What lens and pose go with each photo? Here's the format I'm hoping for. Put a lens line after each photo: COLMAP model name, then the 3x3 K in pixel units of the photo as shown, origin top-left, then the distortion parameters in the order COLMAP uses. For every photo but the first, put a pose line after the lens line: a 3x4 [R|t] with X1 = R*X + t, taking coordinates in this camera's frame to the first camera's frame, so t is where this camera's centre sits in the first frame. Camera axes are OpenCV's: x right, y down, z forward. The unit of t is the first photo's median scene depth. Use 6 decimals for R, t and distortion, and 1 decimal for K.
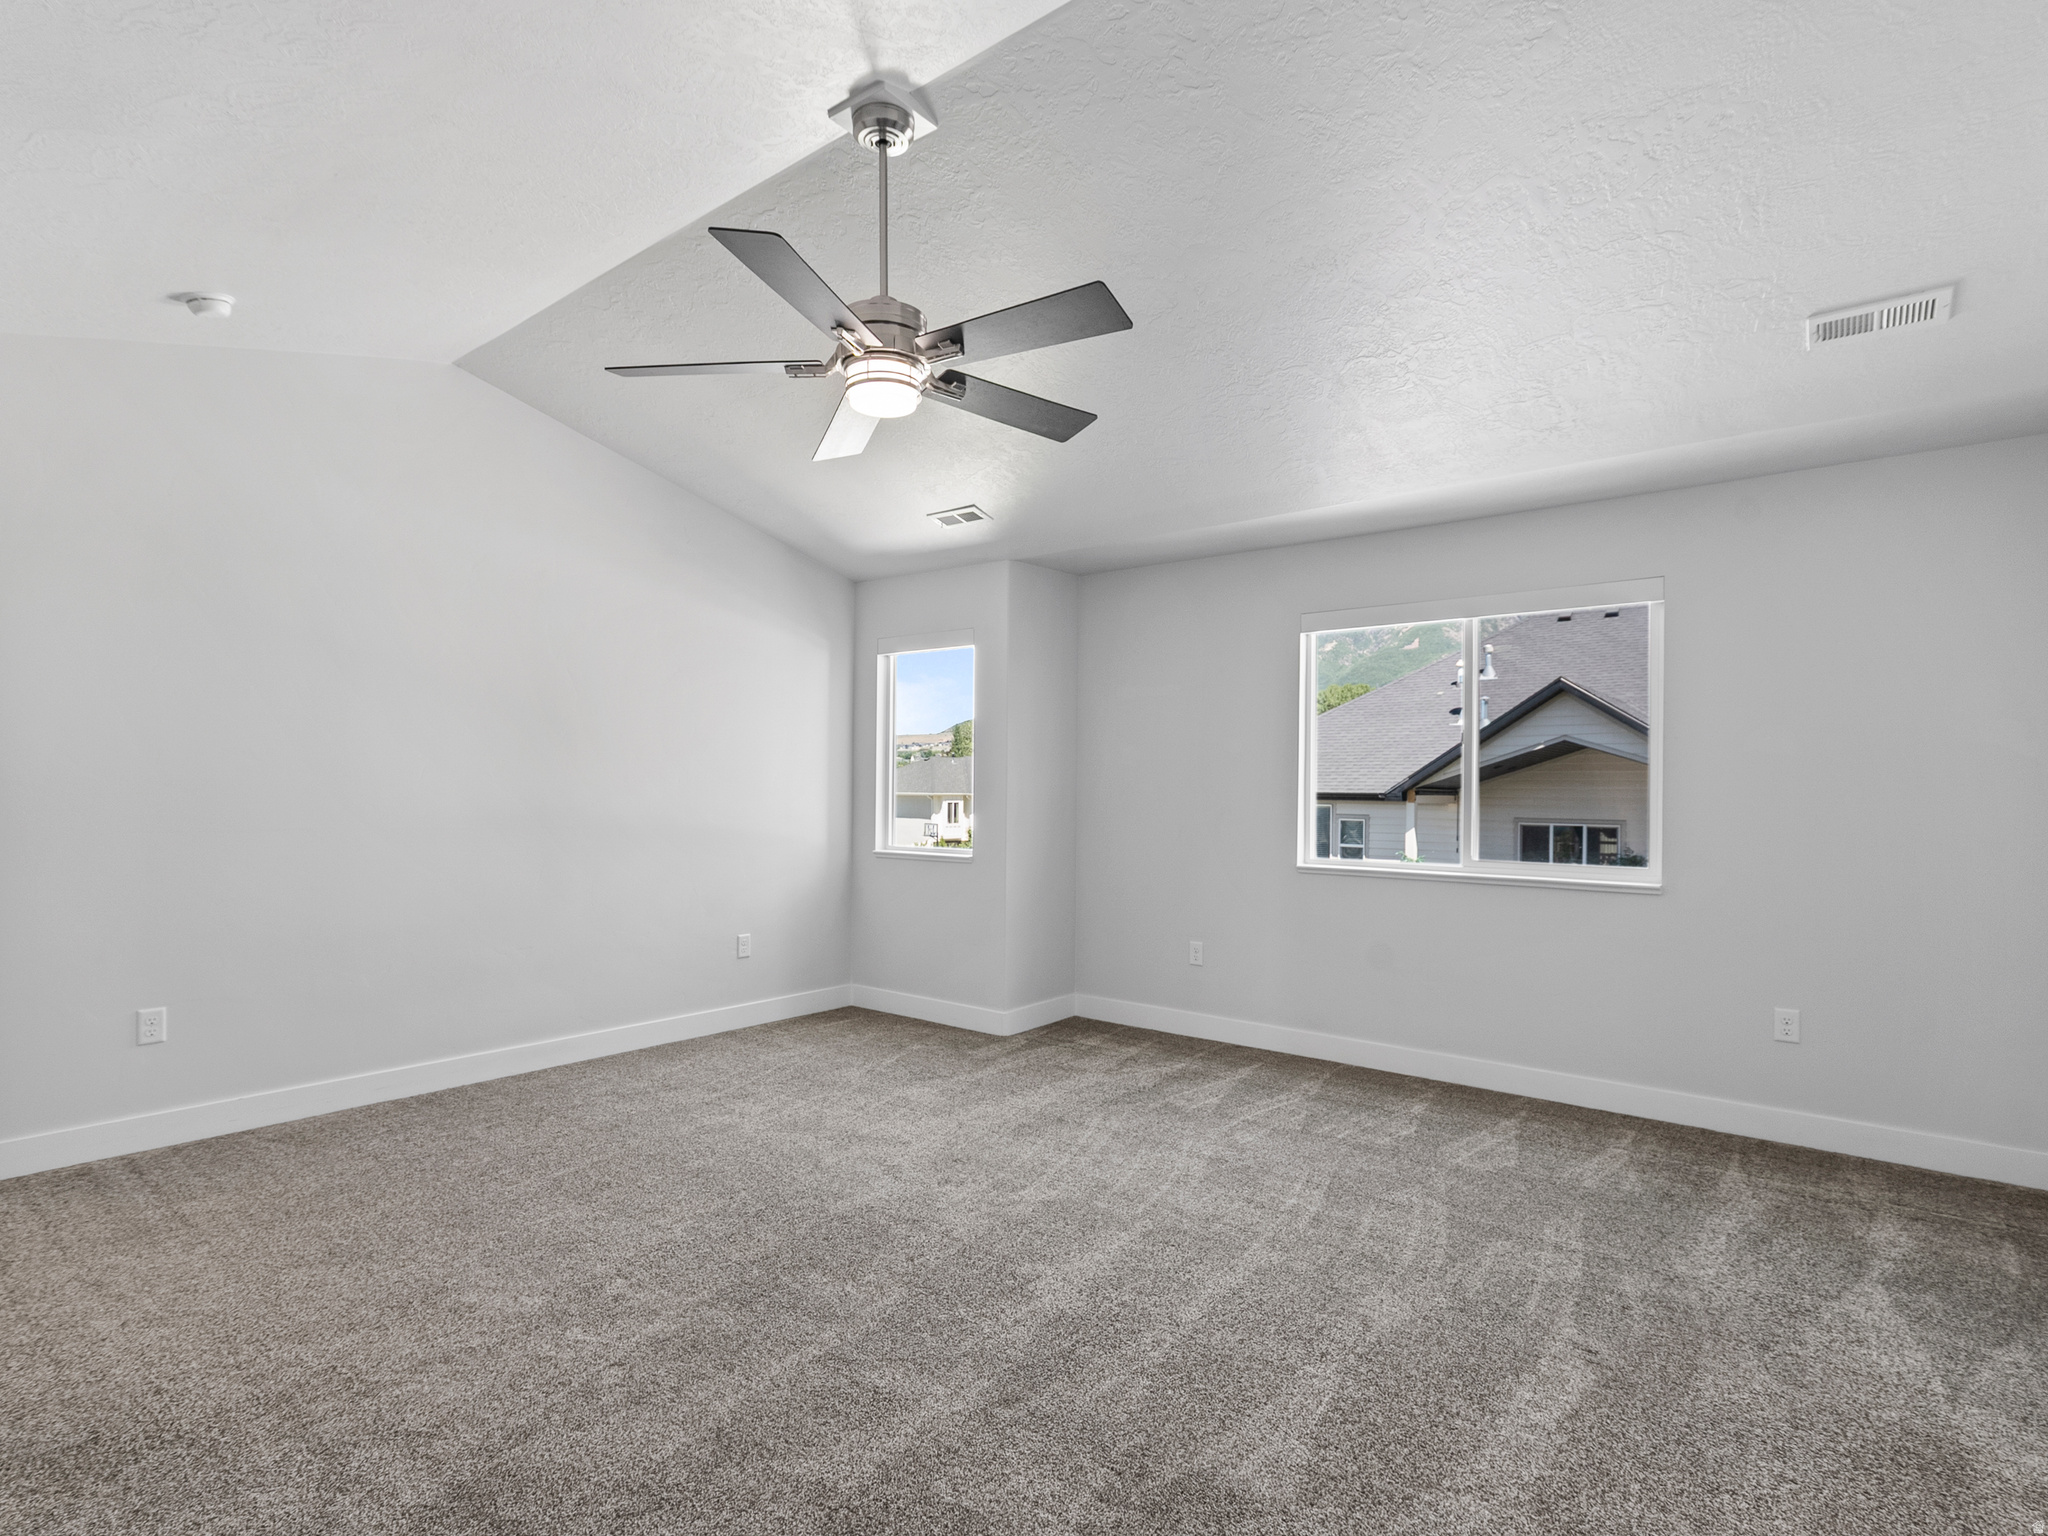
lens RADIAL K [[1040.4, 0, 1022.3], [0, 1040.4, 779.7], [0, 0, 1]] dist [-0.004248, 0.001999]
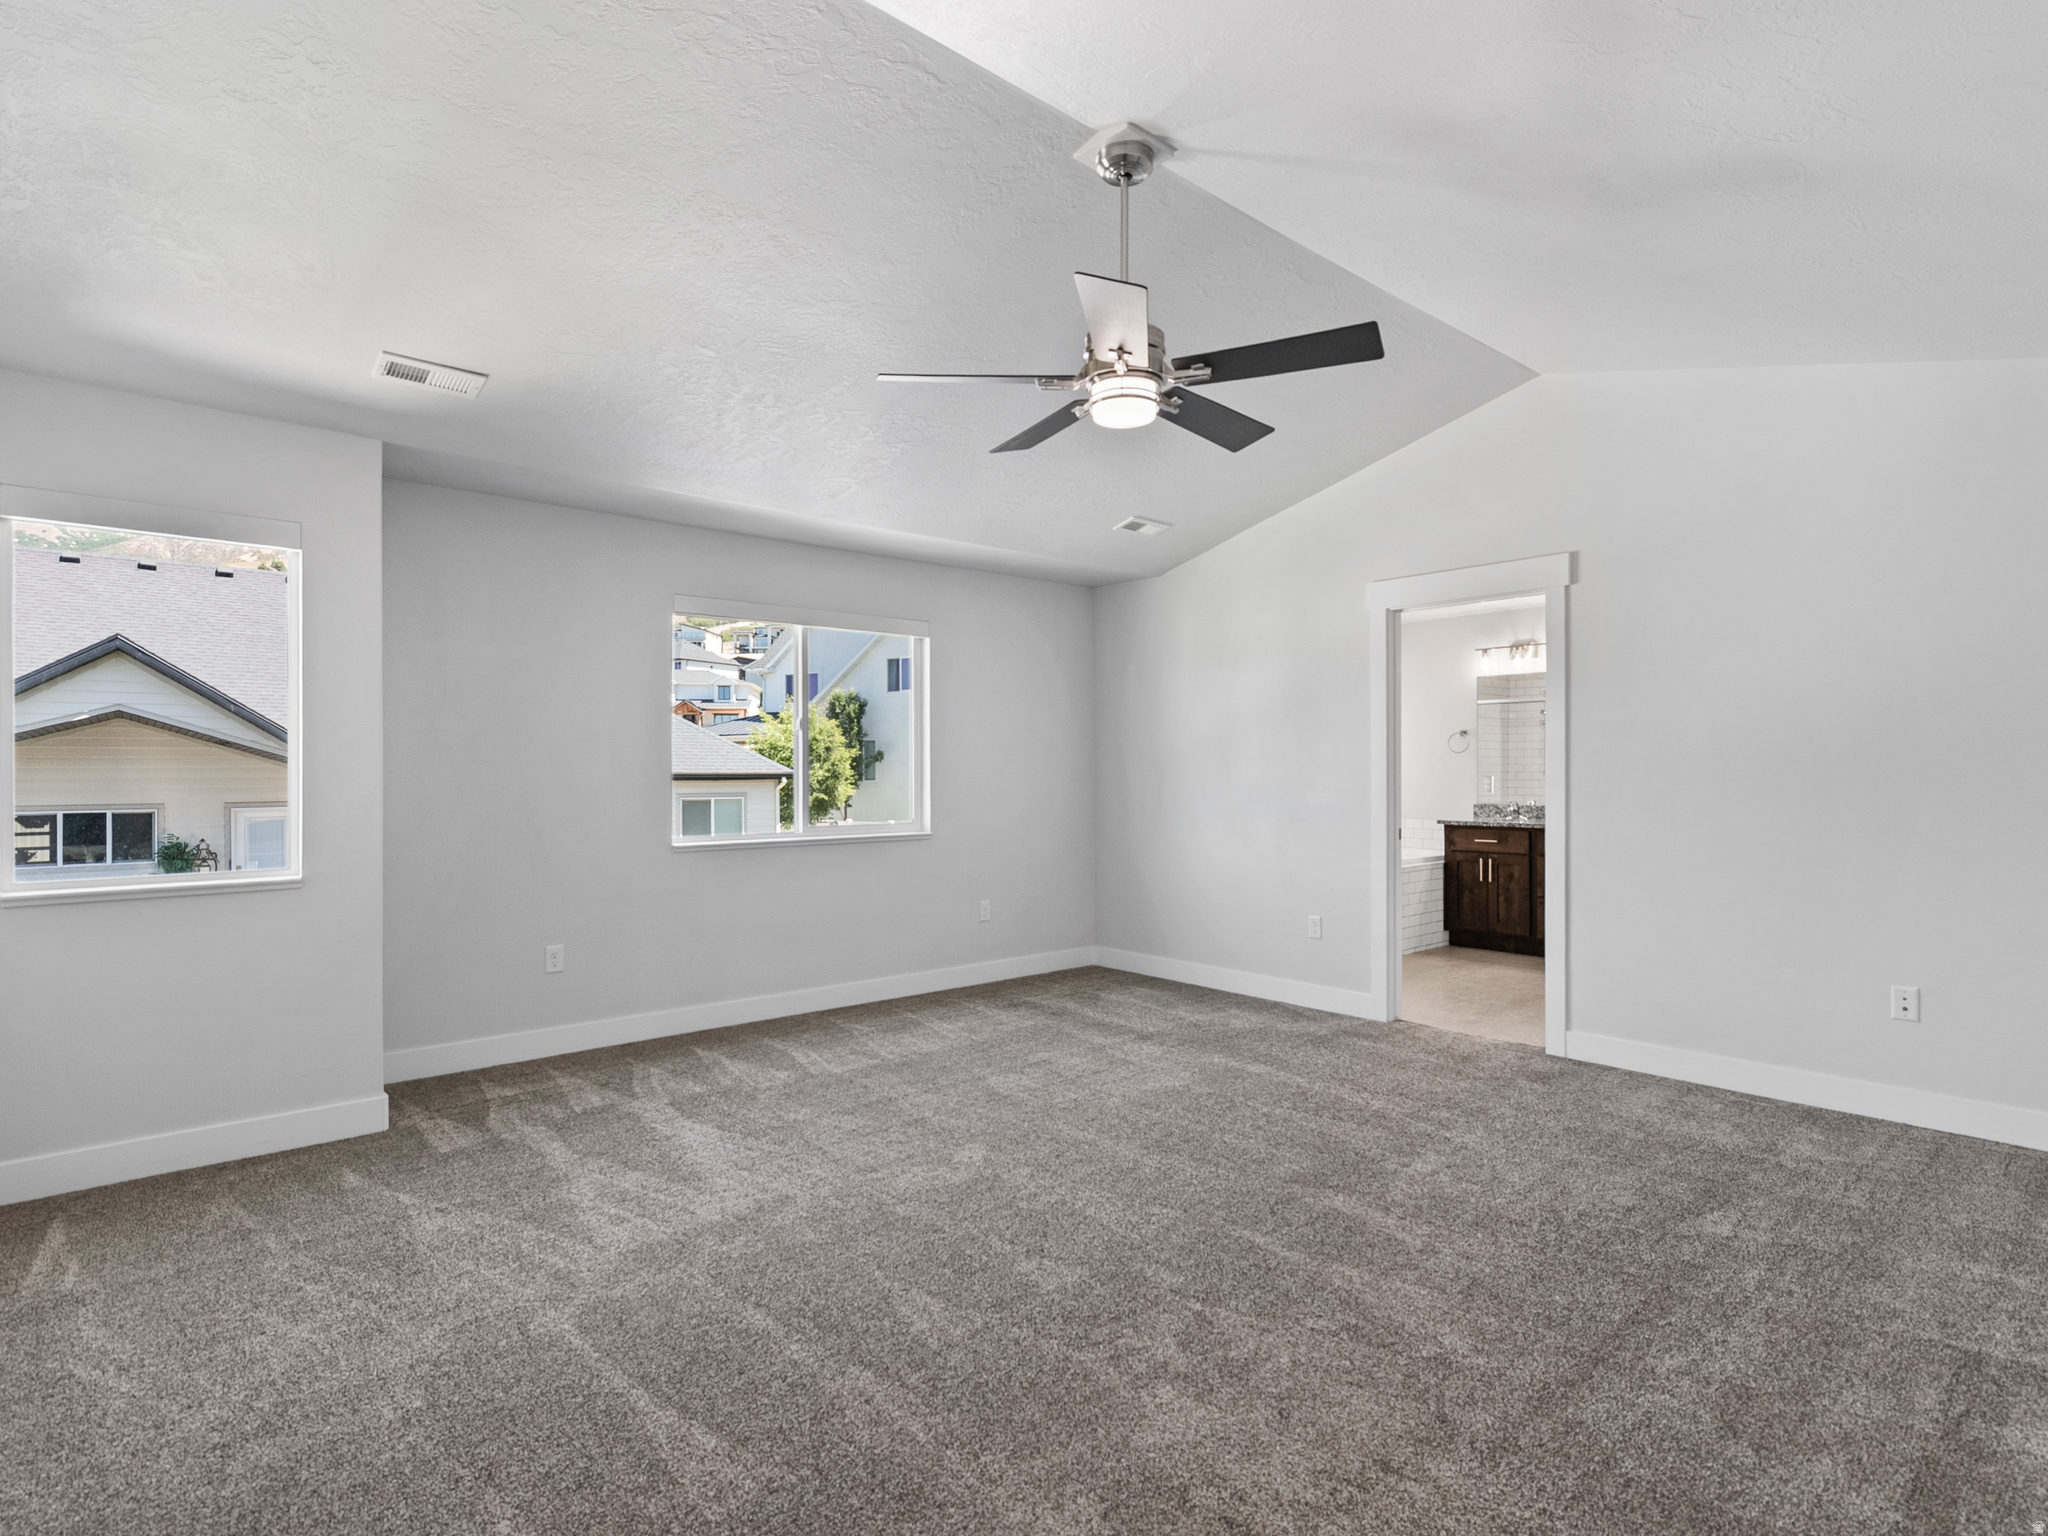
lens RADIAL K [[1040.4, 0, 1022.3], [0, 1040.4, 779.7], [0, 0, 1]] dist [-0.004248, 0.001999]
pose [[0.191351, -0.019479, 0.981328, -0.644622], [-0.001570, 0.999796, 0.020152, 0.000750], [-0.981520, -0.005397, 0.191281, 0.485961]]
